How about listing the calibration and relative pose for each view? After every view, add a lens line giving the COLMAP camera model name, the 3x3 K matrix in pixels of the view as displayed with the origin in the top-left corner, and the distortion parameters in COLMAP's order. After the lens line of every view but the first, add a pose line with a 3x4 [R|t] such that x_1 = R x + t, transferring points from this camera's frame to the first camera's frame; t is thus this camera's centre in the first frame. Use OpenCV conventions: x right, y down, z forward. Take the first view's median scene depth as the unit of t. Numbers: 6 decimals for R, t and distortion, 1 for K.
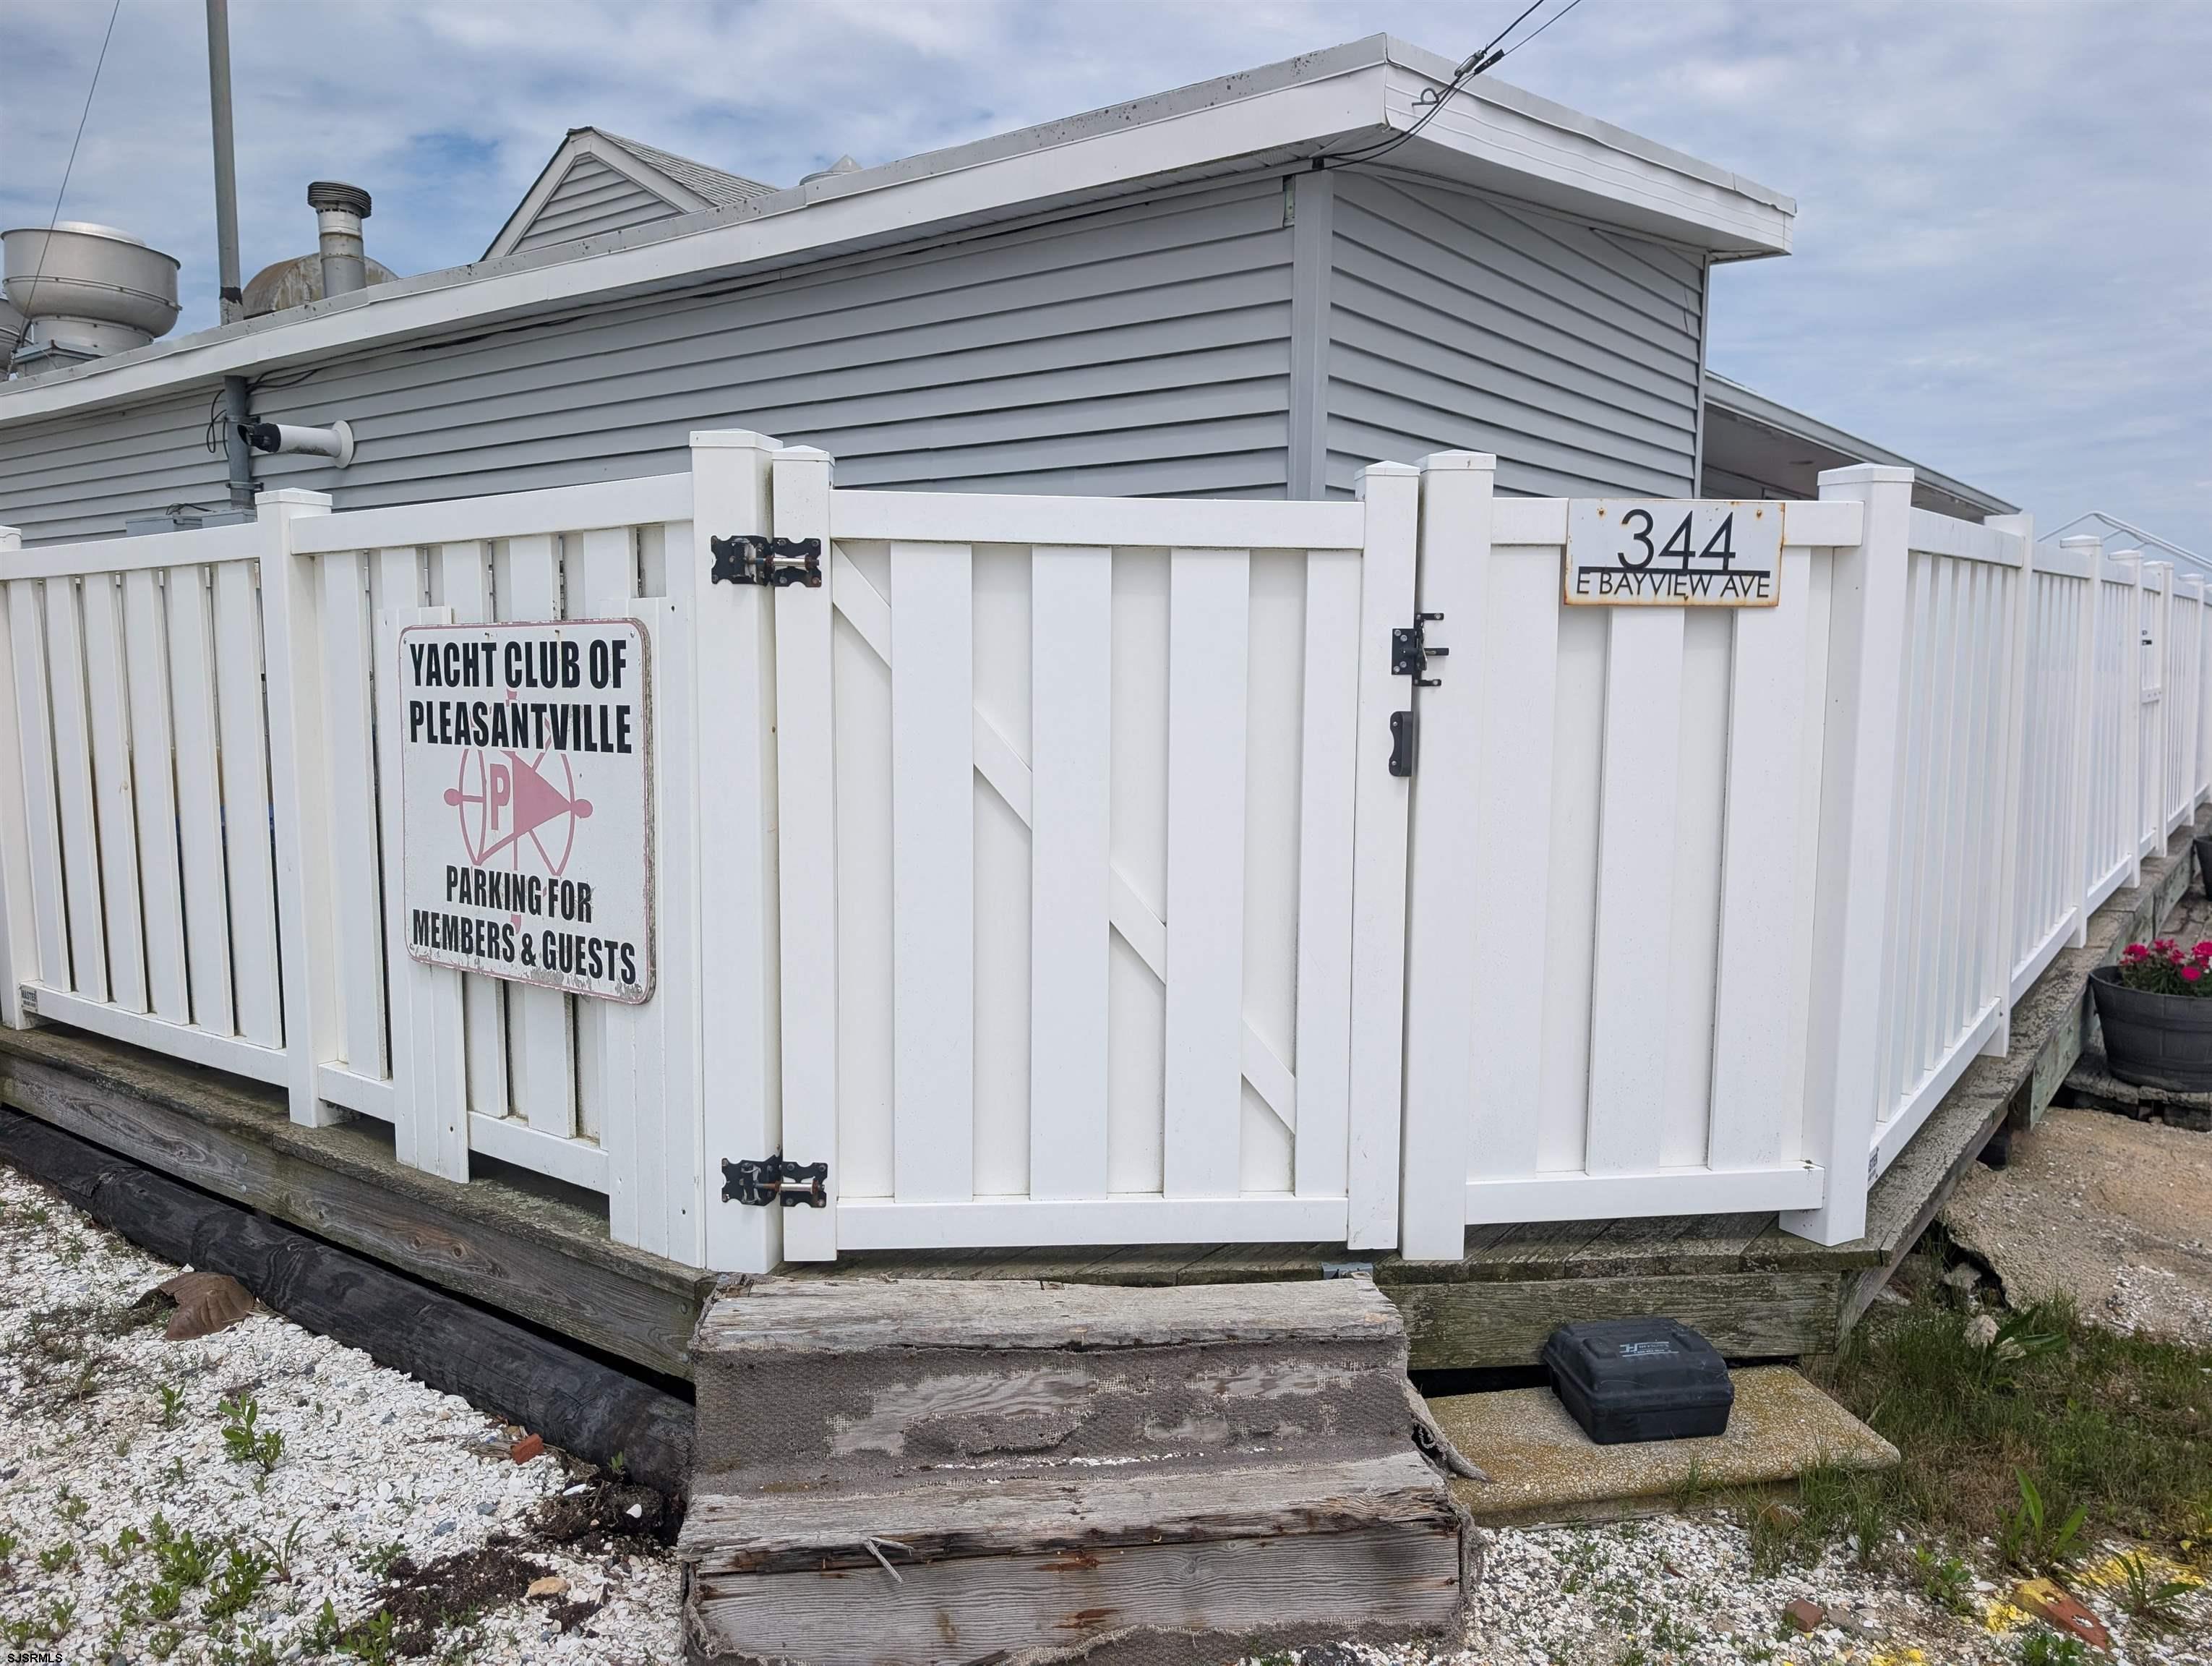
lens RADIAL K [[1708.1, 0, 1098.1], [0, 1708.1, 837.3], [0, 0, 1]] dist [0.084840, -0.058264]
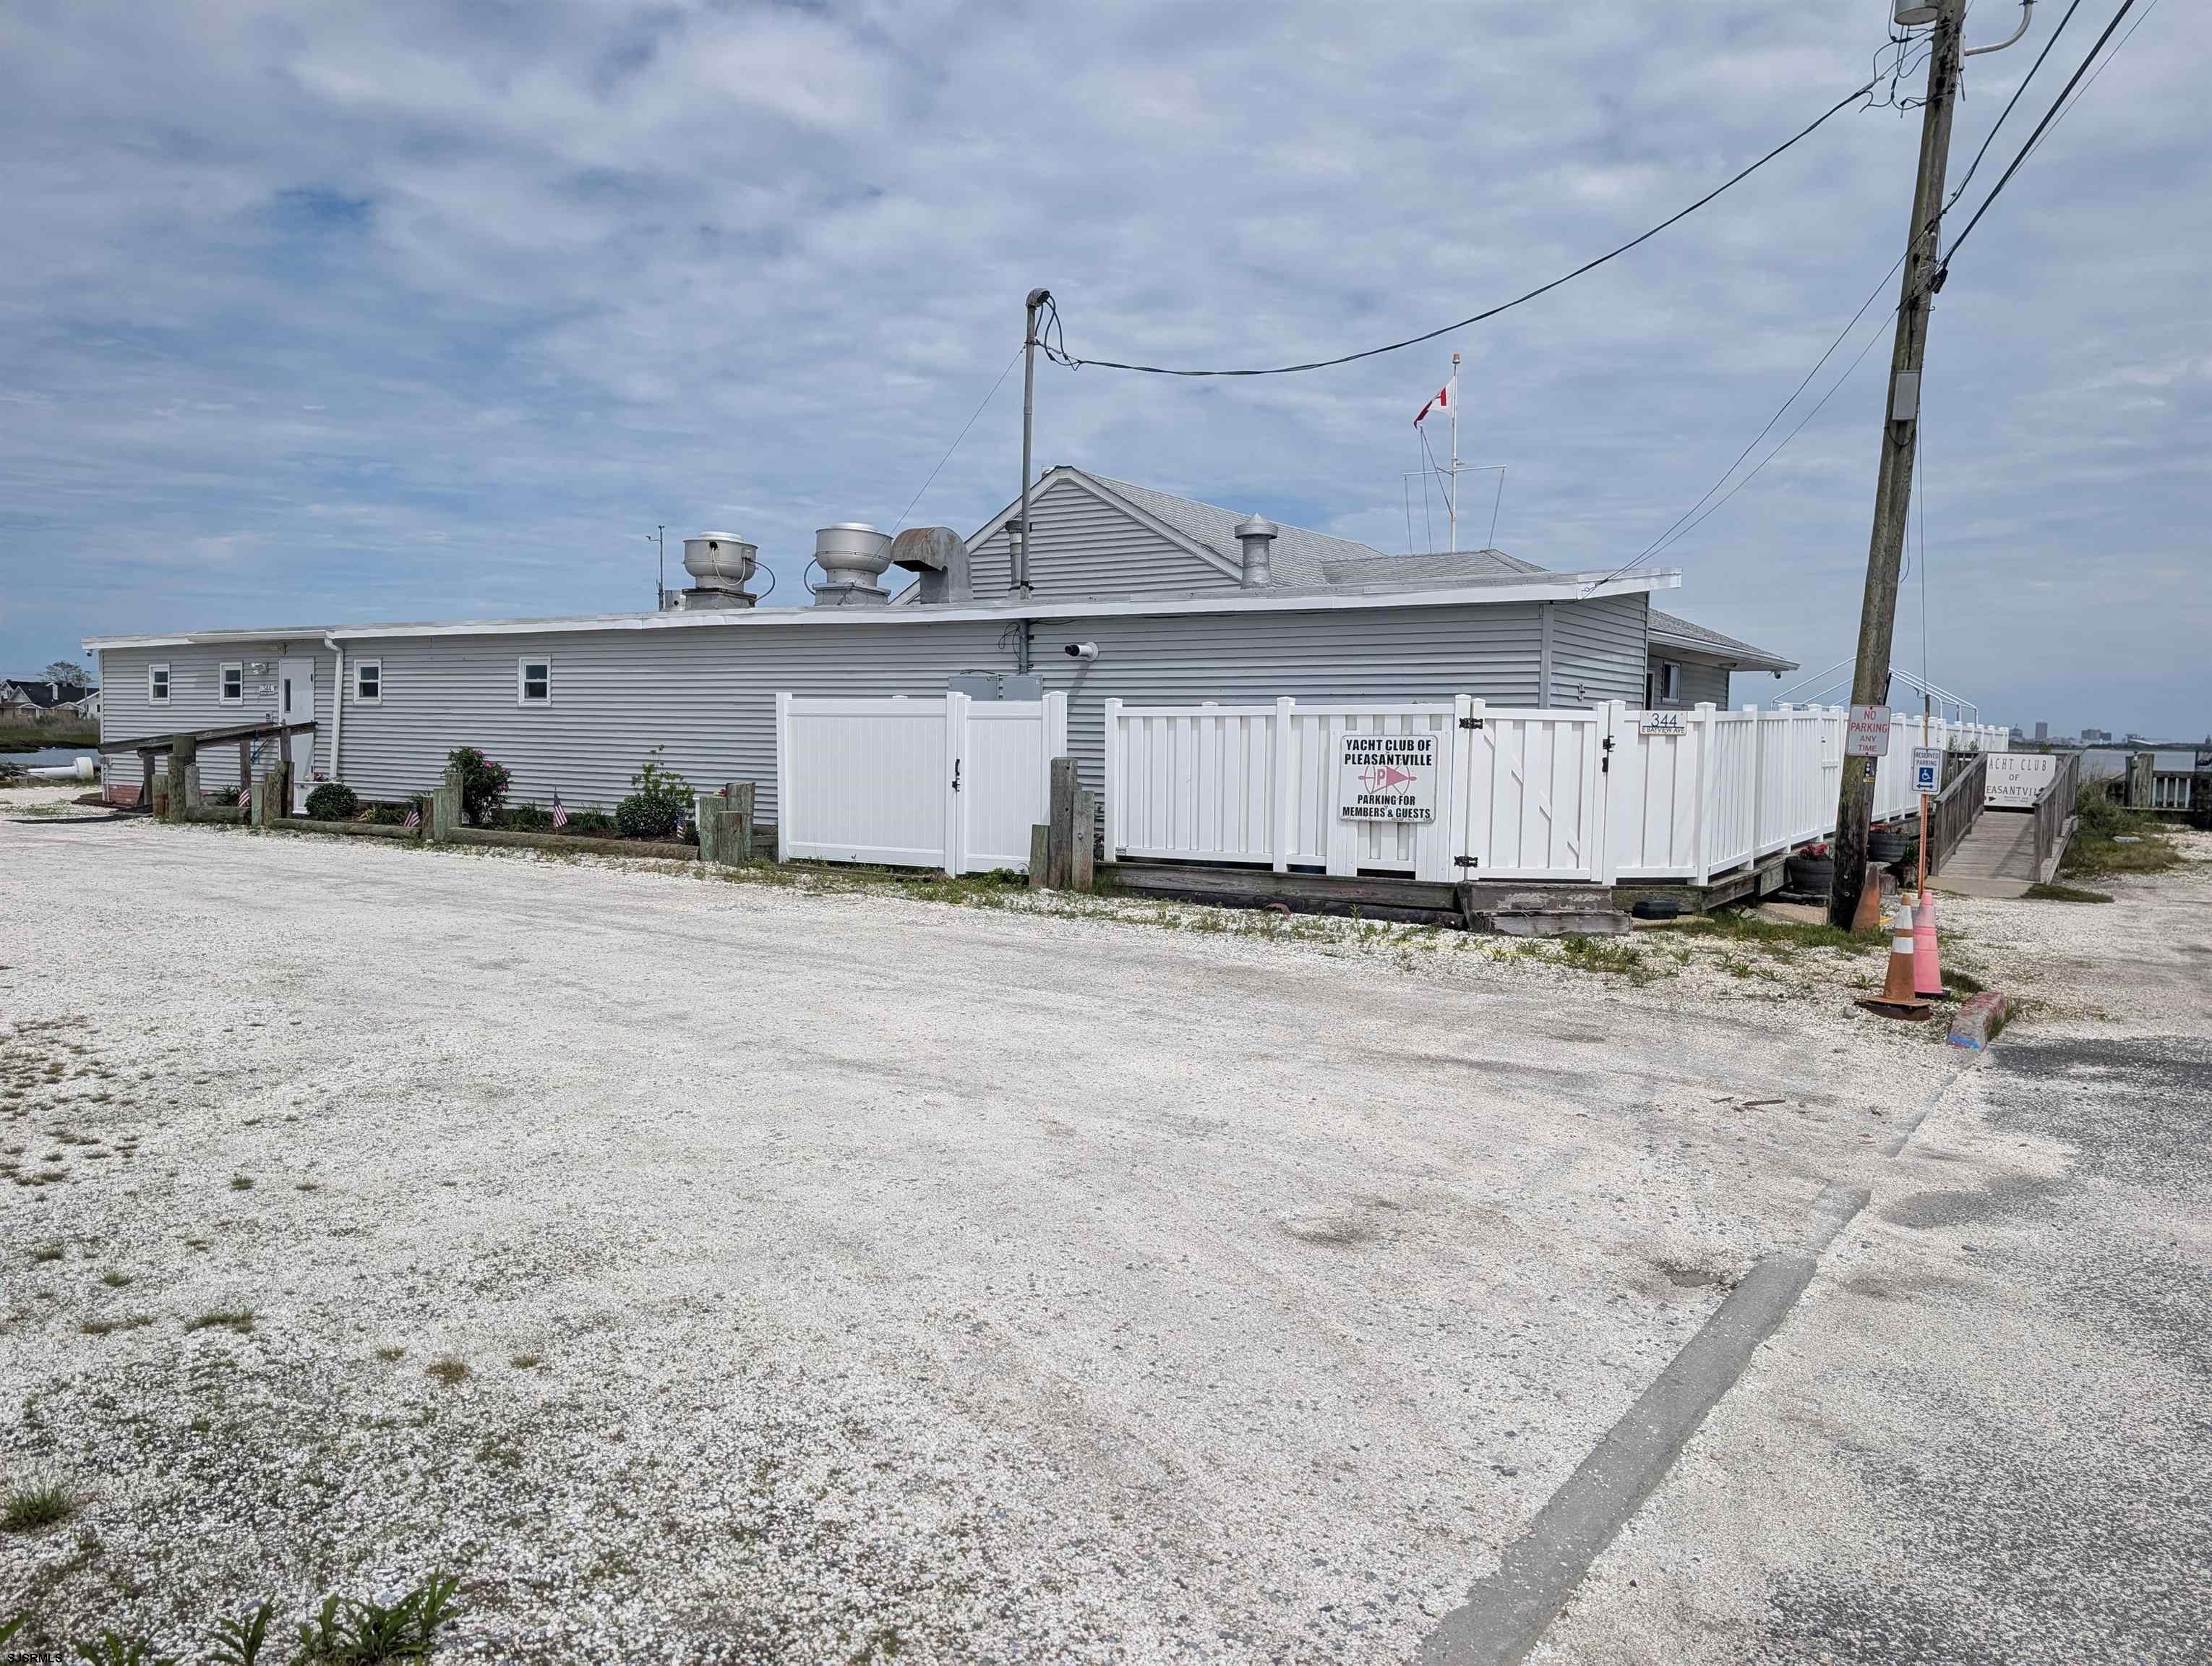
lens RADIAL K [[1708.1, 0, 1098.1], [0, 1708.1, 837.3], [0, 0, 1]] dist [0.084840, -0.058264]
pose [[0.998059, 0.007660, 0.061808, -1.320972], [-0.005035, 0.999083, -0.042527, 0.309412], [-0.062077, 0.042133, 0.997182, -3.151673]]
